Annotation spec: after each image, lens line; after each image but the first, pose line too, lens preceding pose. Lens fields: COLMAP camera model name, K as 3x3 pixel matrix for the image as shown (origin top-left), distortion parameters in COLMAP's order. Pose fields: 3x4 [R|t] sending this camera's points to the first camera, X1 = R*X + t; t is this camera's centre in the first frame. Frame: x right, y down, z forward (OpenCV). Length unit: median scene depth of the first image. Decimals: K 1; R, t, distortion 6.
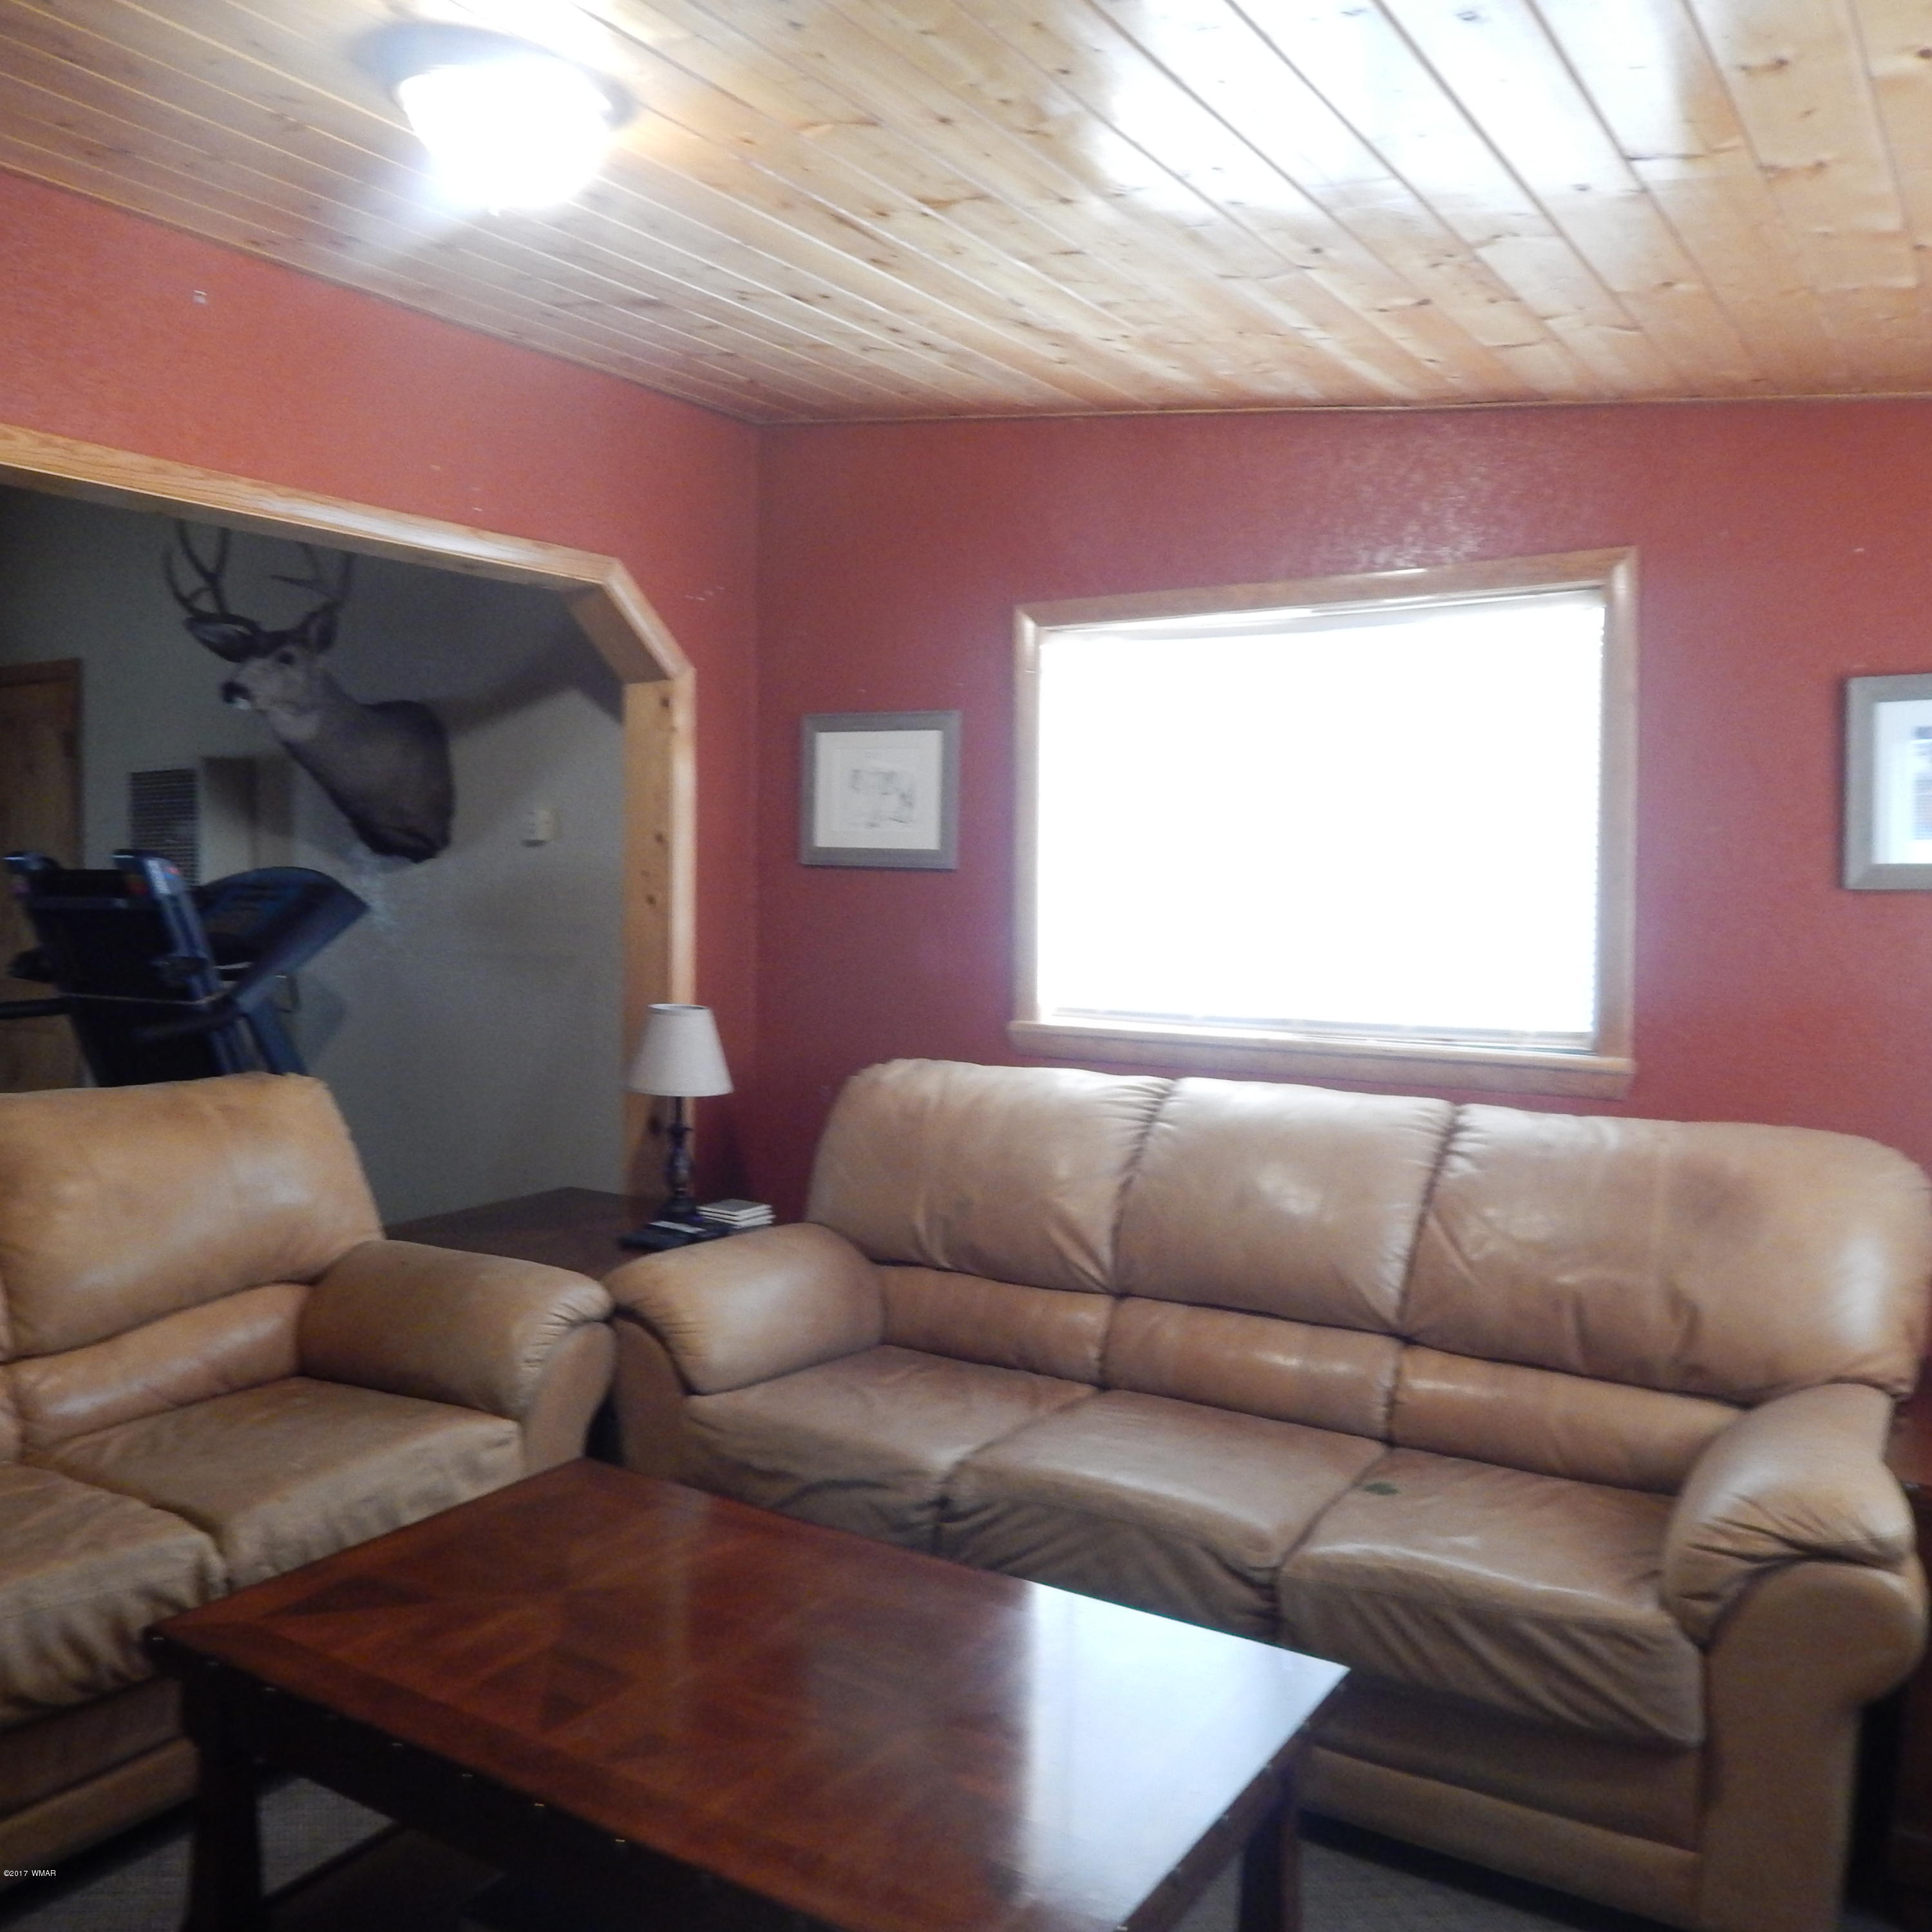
lens RADIAL K [[1687.9, 0, 978.4], [0, 1687.9, 961.8], [0, 0, 1]] dist [0.003639, -0.011962]
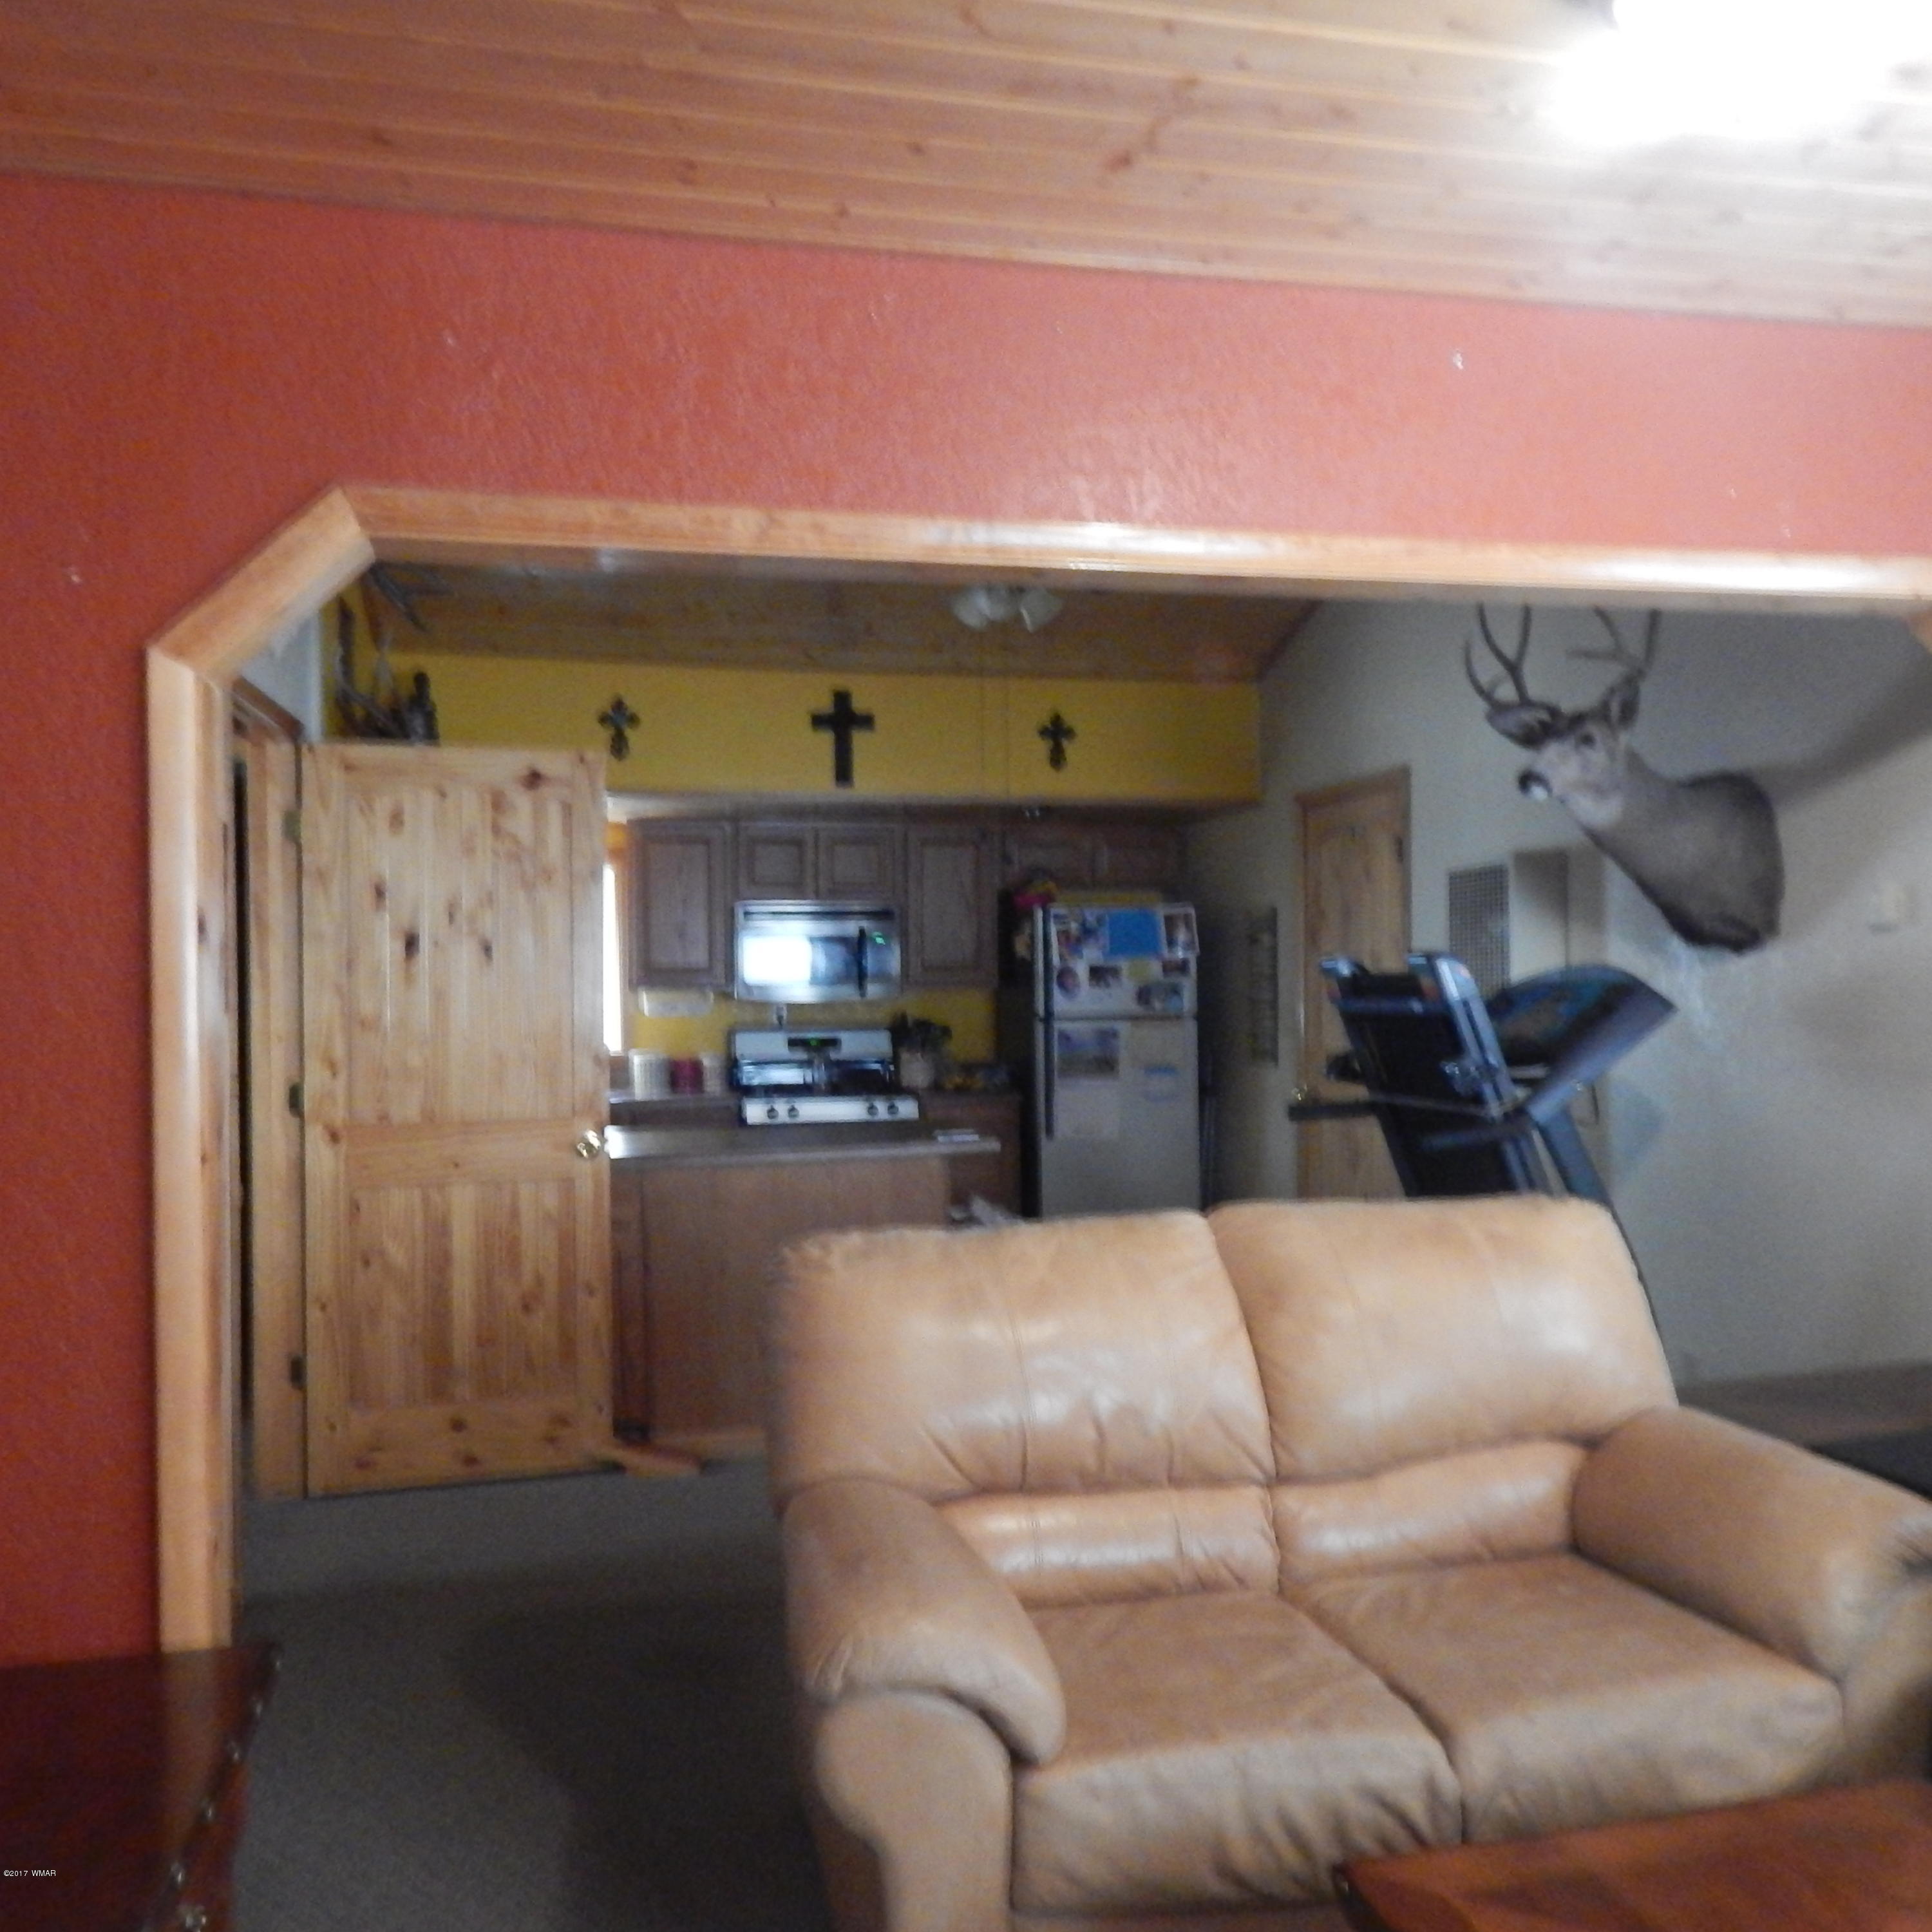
lens RADIAL K [[1687.9, 0, 978.4], [0, 1687.9, 961.8], [0, 0, 1]] dist [0.003639, -0.011962]
pose [[0.716253, -0.023059, -0.697460, -0.006345], [-0.013132, 0.998832, -0.046508, -0.011448], [0.697718, 0.042471, 0.715113, 0.121003]]
